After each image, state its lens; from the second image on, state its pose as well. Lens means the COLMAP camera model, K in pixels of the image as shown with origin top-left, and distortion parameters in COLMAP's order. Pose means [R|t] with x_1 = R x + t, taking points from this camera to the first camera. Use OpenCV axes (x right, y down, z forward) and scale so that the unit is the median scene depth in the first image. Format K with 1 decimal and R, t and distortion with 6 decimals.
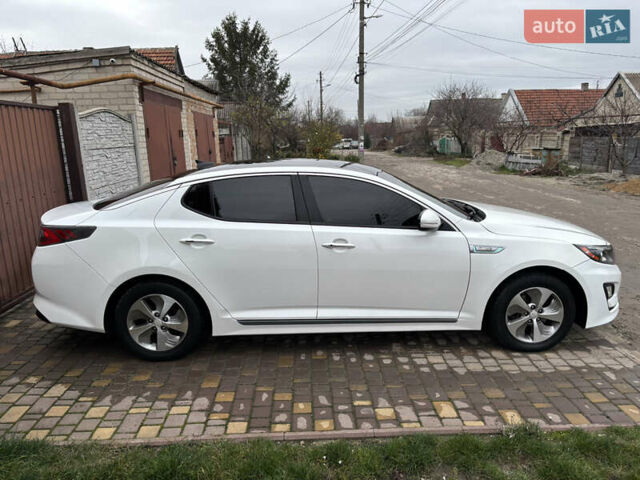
lens RADIAL K [[482.3, 0, 325.7], [0, 482.3, 239.9], [0, 0, 1]] dist [0.026119, -0.008551]
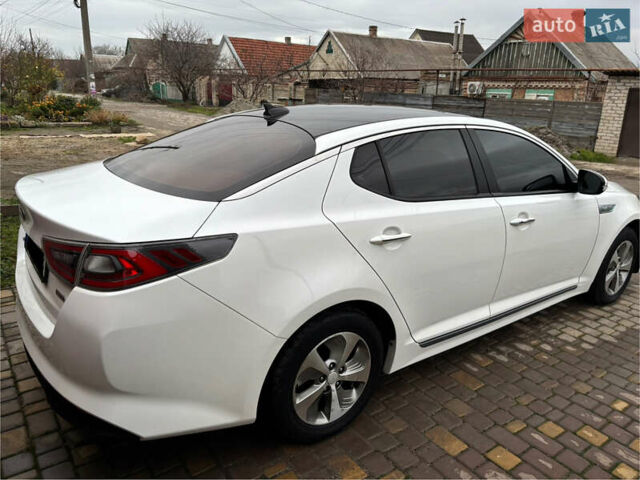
lens RADIAL K [[484.4, 0, 314.4], [0, 484.4, 239.6], [0, 0, 1]] dist [0.052836, -0.063323]
pose [[0.828019, -0.126270, 0.546297, -0.321413], [0.070410, 0.990016, 0.122110, -0.036672], [-0.556261, -0.062645, 0.828643, 0.245686]]
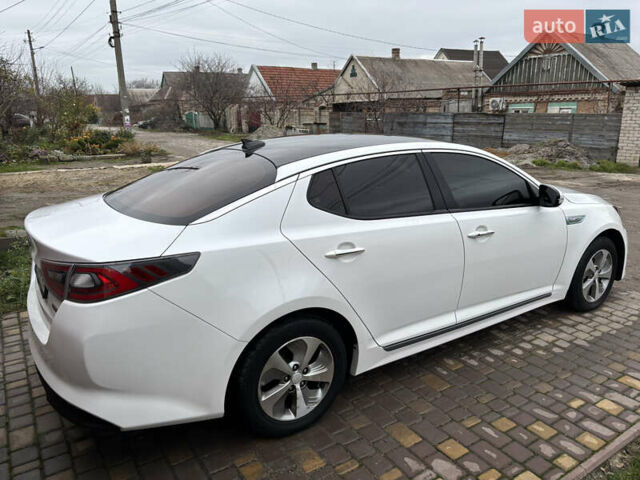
lens RADIAL K [[483.3, 0, 323.0], [0, 483.3, 238.4], [0, 0, 1]] dist [0.053378, -0.061156]
pose [[0.853463, -0.128685, 0.505017, -0.302029], [0.105843, 0.991640, 0.073812, -0.034144], [-0.510293, -0.009544, 0.859948, 0.186354]]
